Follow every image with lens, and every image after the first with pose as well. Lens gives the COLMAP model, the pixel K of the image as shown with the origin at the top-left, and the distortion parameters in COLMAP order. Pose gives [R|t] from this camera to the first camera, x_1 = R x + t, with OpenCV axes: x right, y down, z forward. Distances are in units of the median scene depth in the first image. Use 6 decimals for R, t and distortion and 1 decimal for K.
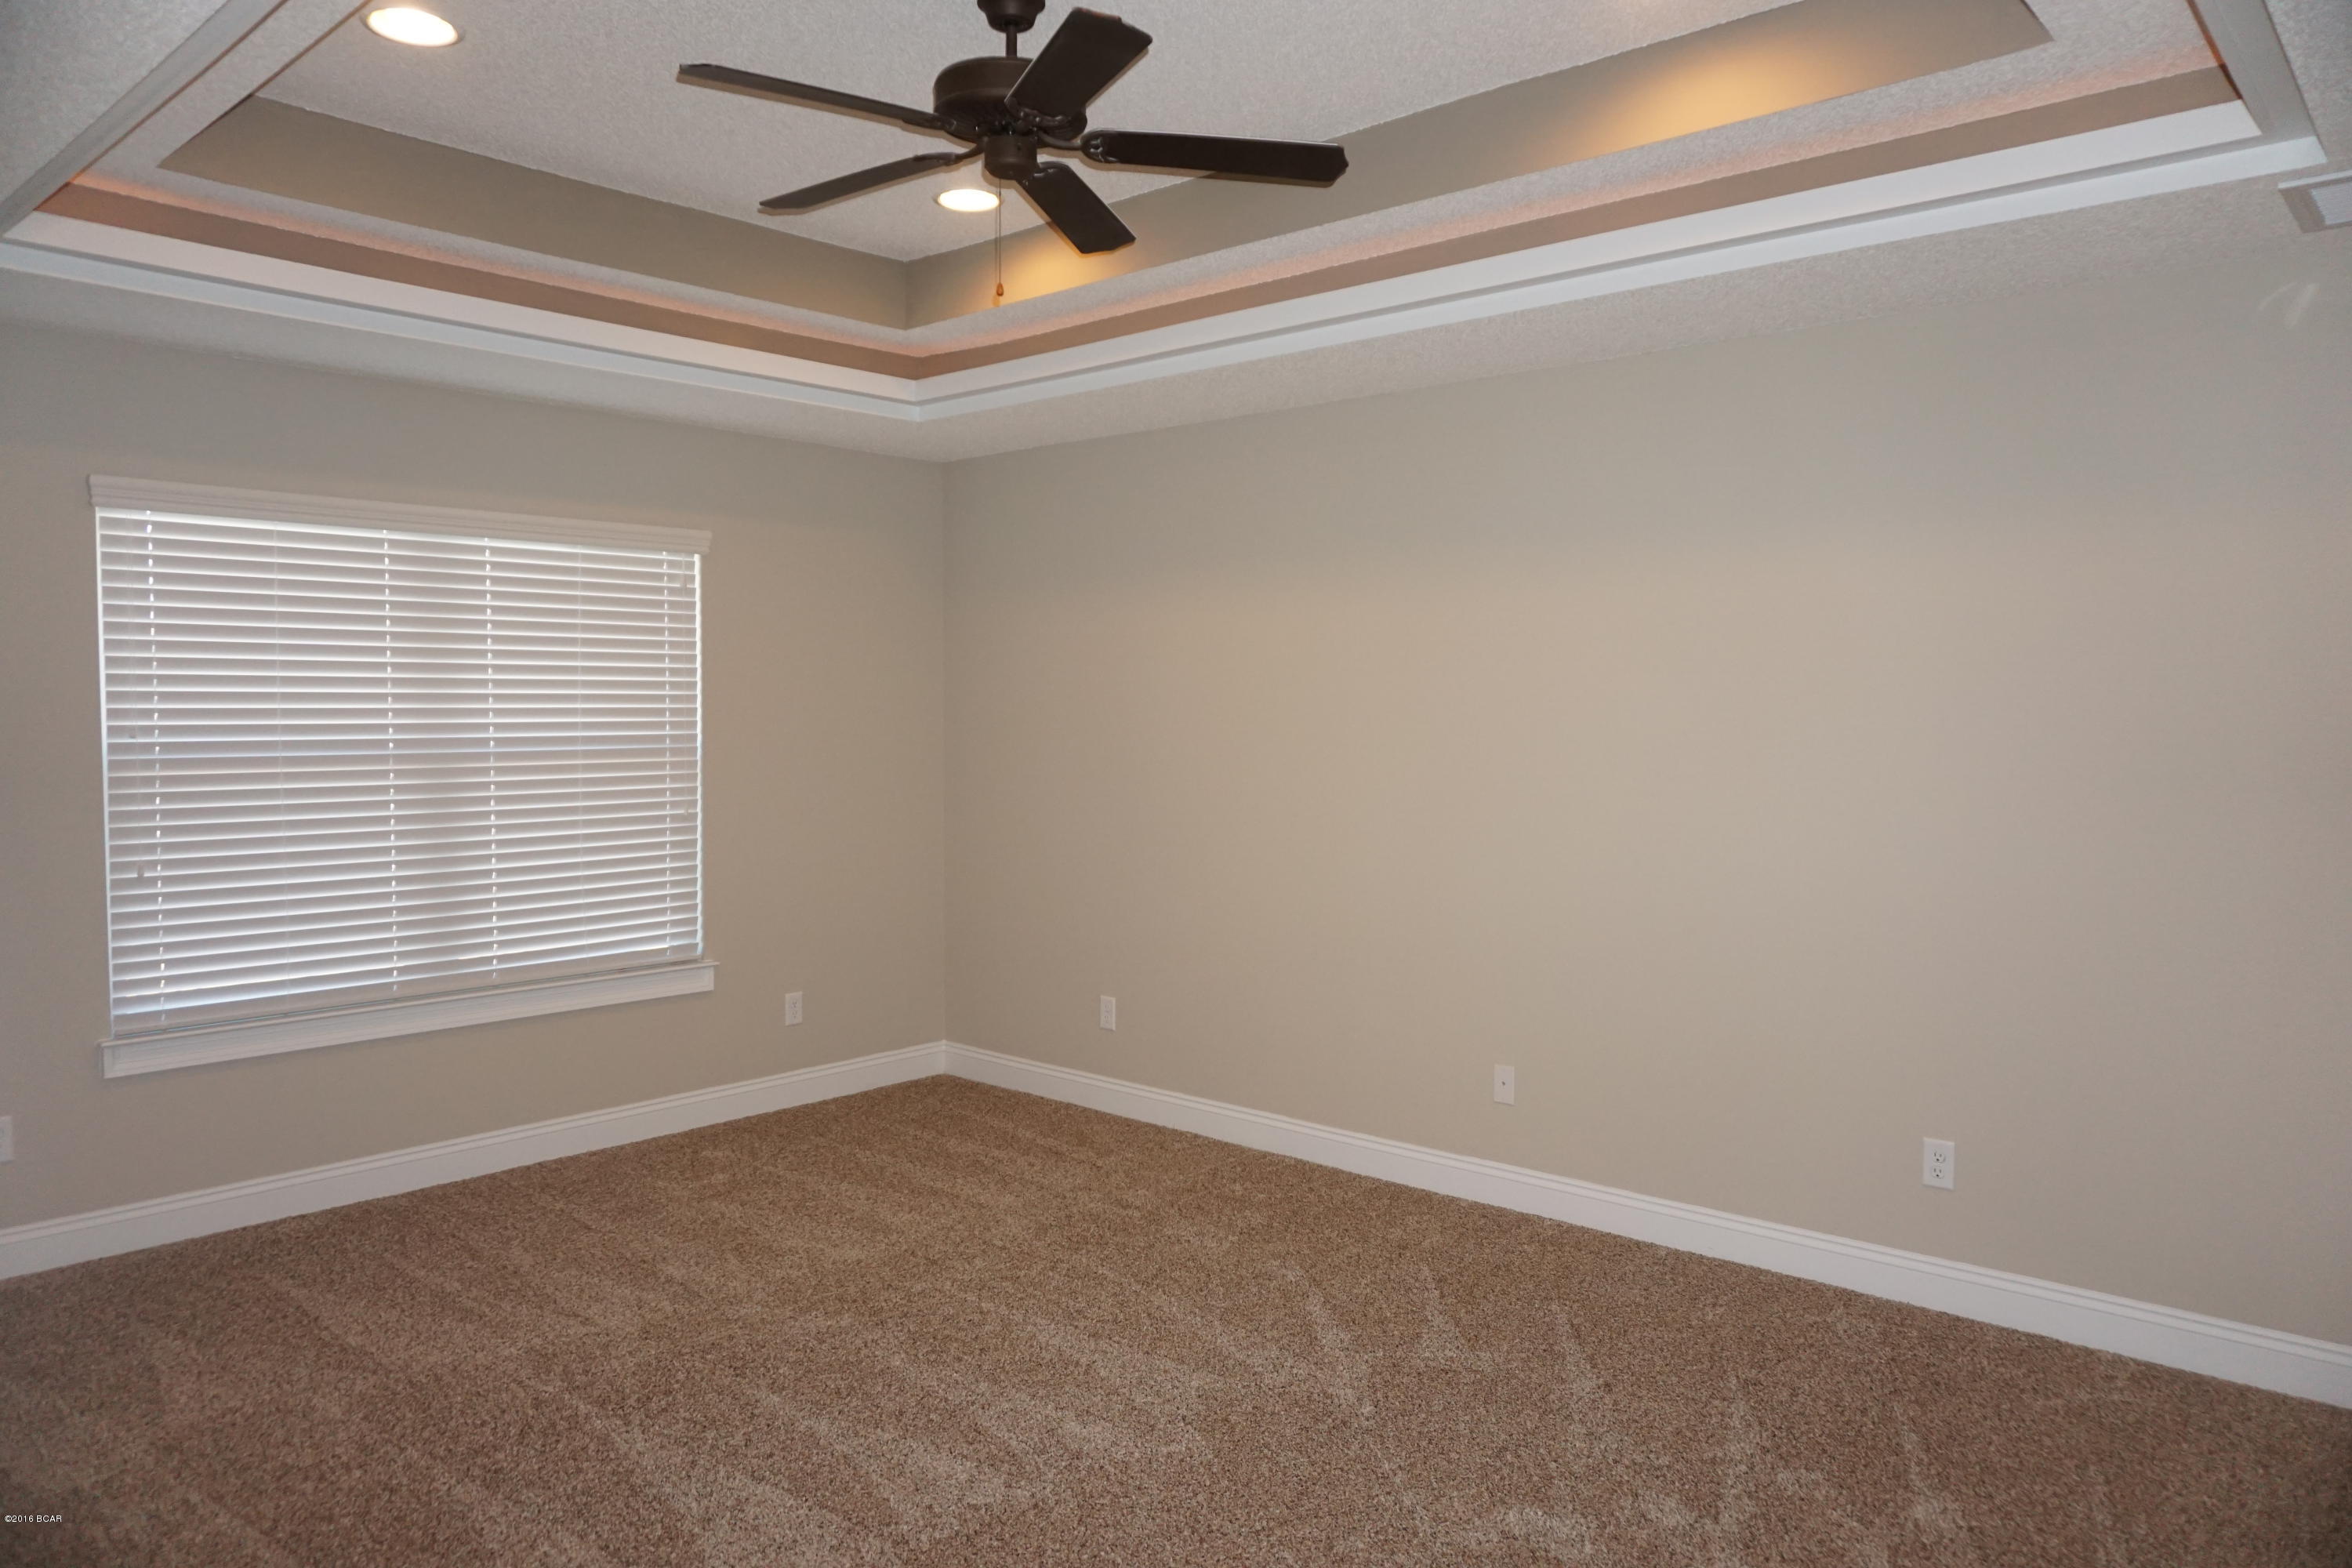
lens RADIAL K [[1568.0, 0, 1186.4], [0, 1568.0, 773.2], [0, 0, 1]] dist [-0.039018, 0.031290]
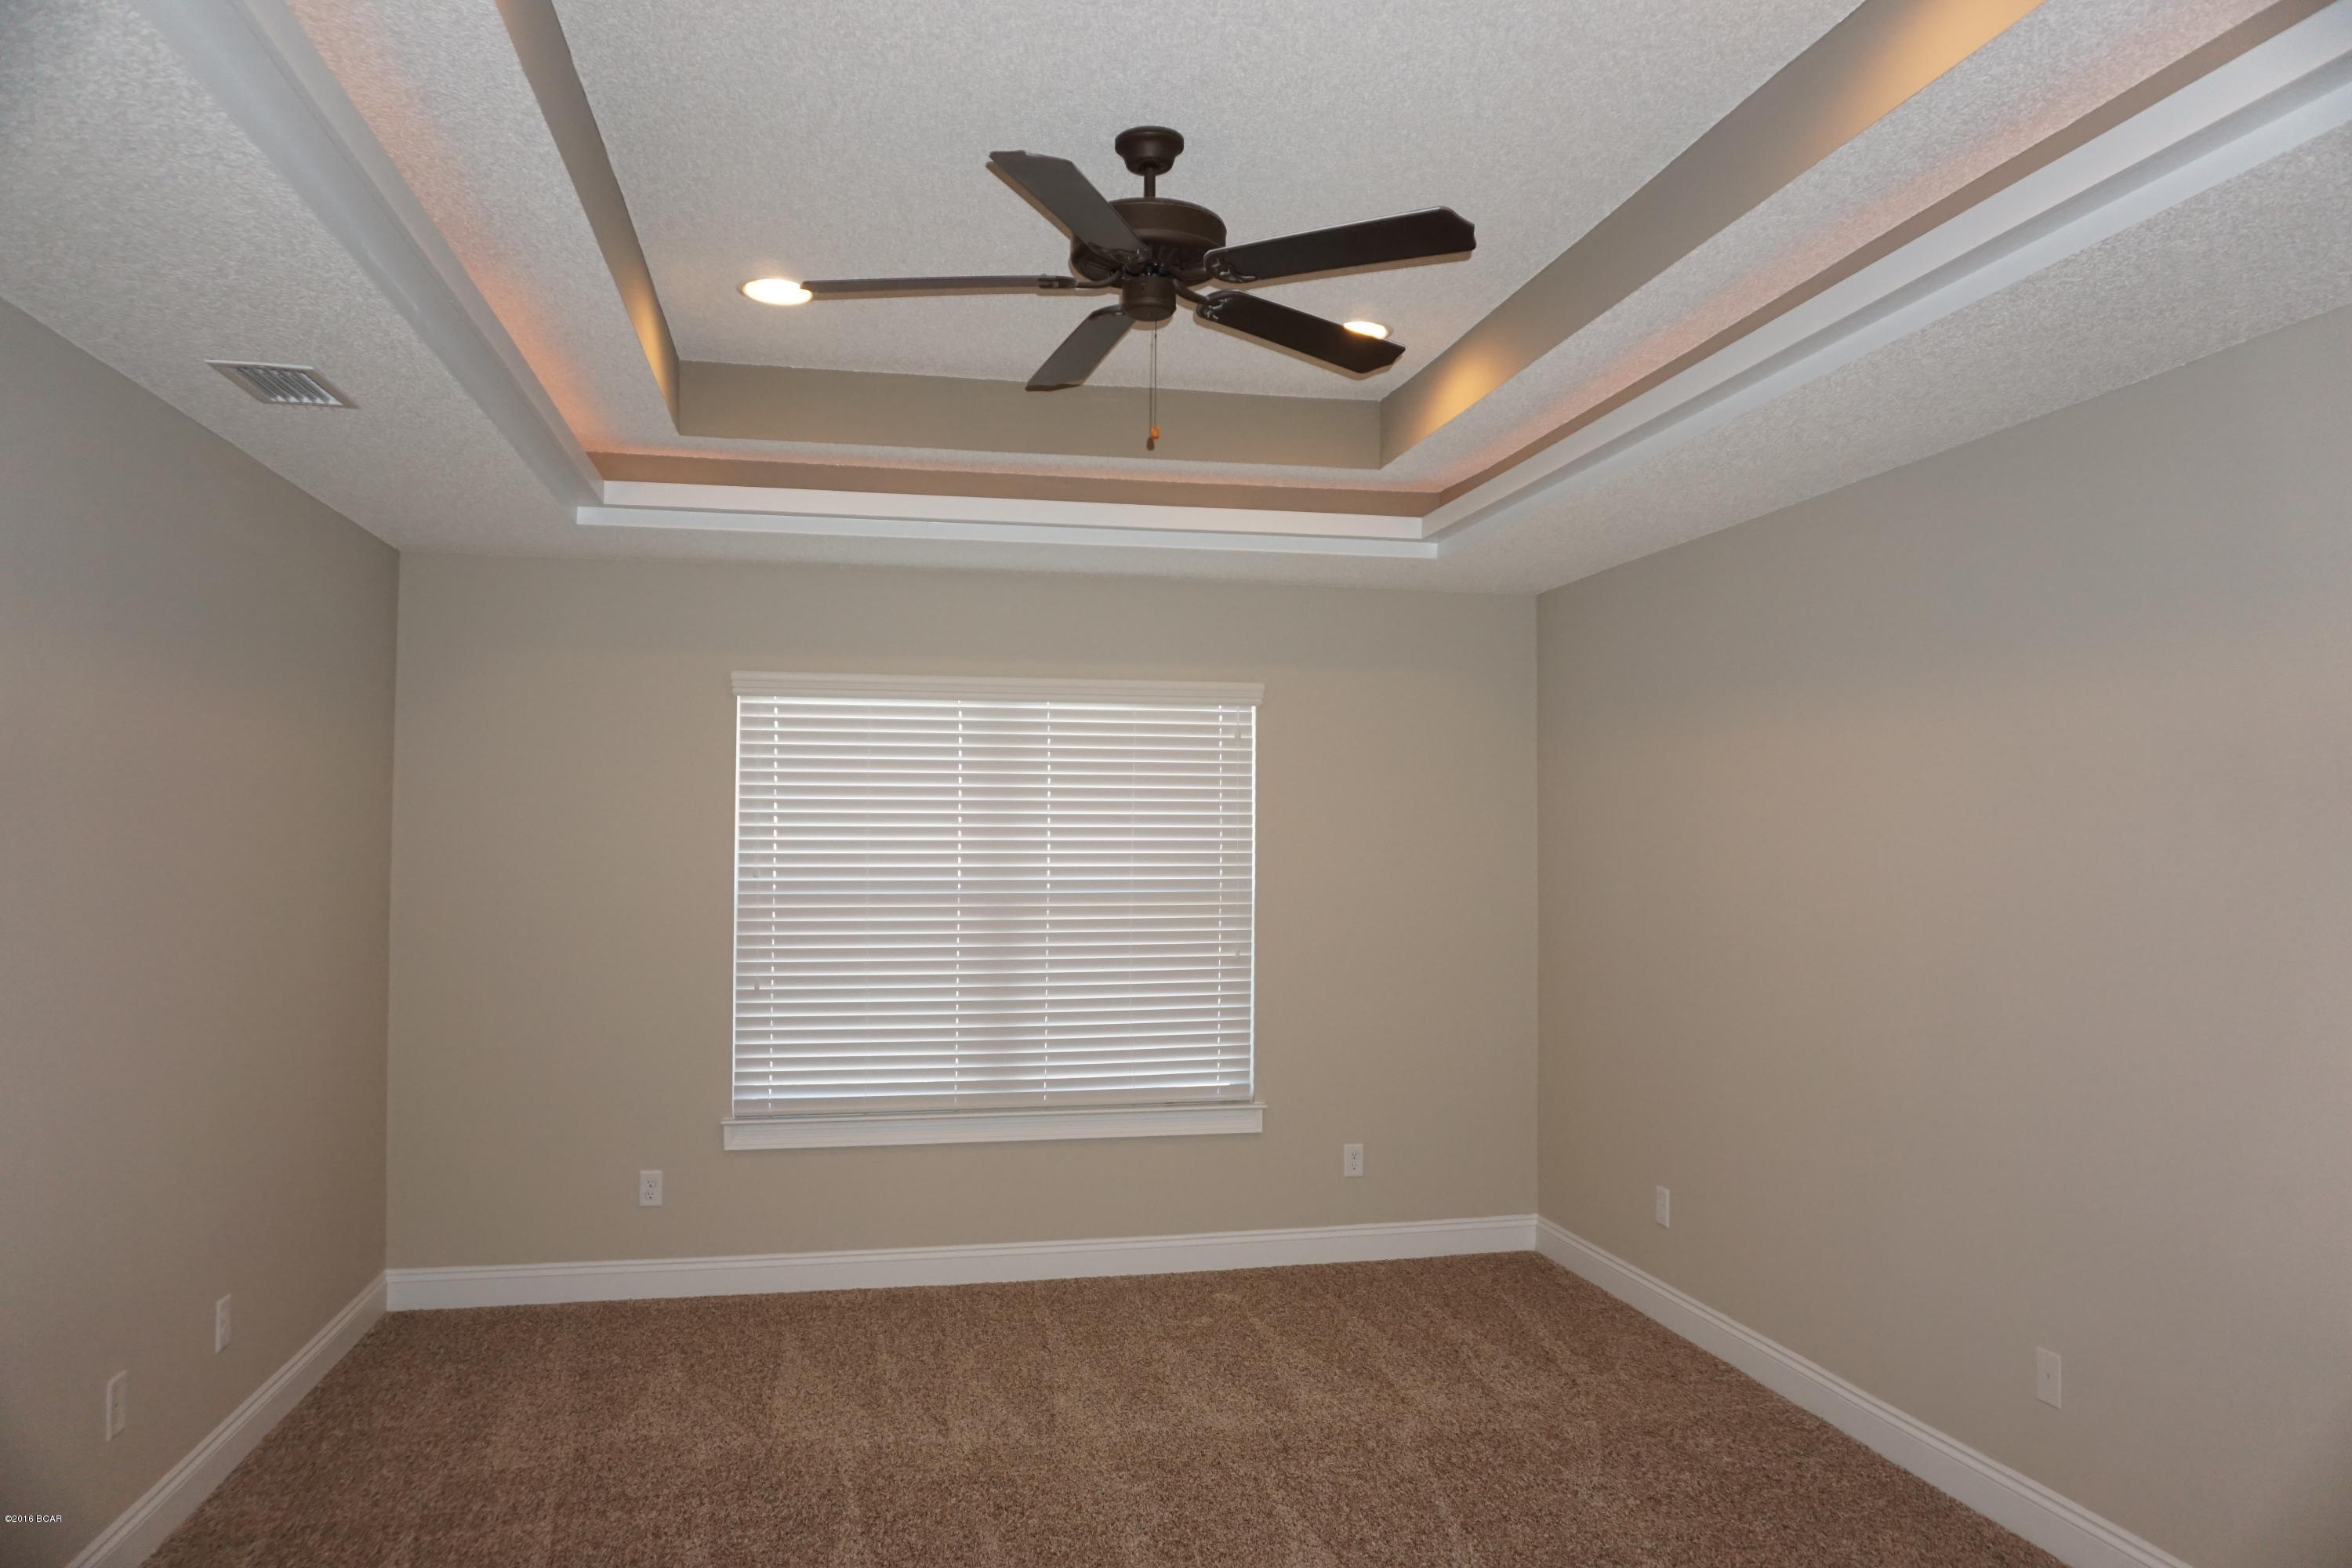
lens RADIAL K [[1568.0, 0, 1174.9], [0, 1568.0, 782.1], [0, 0, 1]] dist [-0.039018, 0.031290]
pose [[0.809028, -0.023311, -0.587308, 0.298202], [-0.025888, 0.996830, -0.075228, -0.011672], [0.587200, 0.076065, 0.805860, 0.155475]]
